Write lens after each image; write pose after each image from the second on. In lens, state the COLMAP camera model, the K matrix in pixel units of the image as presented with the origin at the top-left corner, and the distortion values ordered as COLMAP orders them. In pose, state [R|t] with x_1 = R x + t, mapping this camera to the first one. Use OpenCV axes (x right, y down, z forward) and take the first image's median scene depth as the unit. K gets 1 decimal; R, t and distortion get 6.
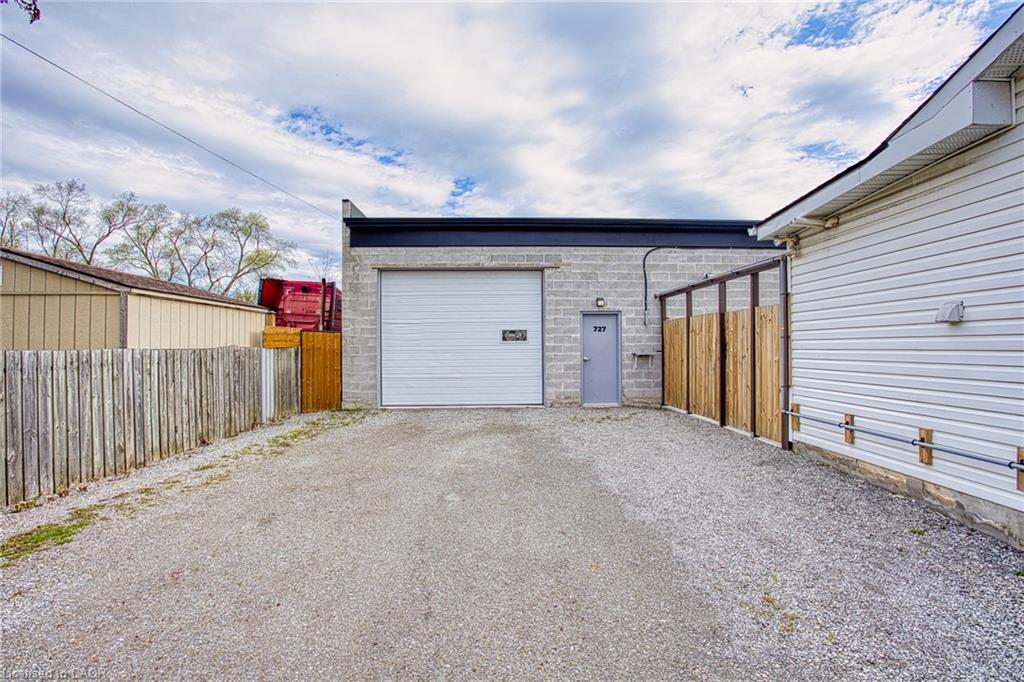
lens RADIAL K [[495.8, 0, 508.5], [0, 495.8, 341.1], [0, 0, 1]] dist [-0.064203, 0.023441]
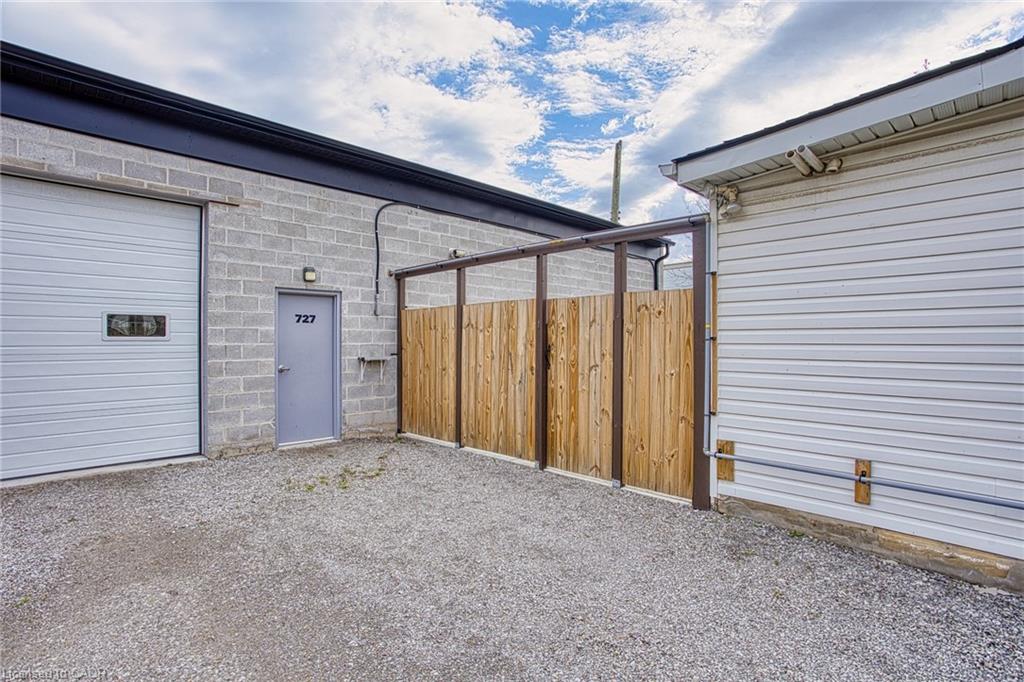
lens RADIAL K [[495.8, 0, 508.5], [0, 495.8, 341.1], [0, 0, 1]] dist [-0.064203, 0.023441]
pose [[0.735417, 0.006345, 0.677586, -0.042857], [-0.013143, 0.999902, 0.004901, -0.003124], [-0.677488, -0.012509, 0.735428, 0.389328]]
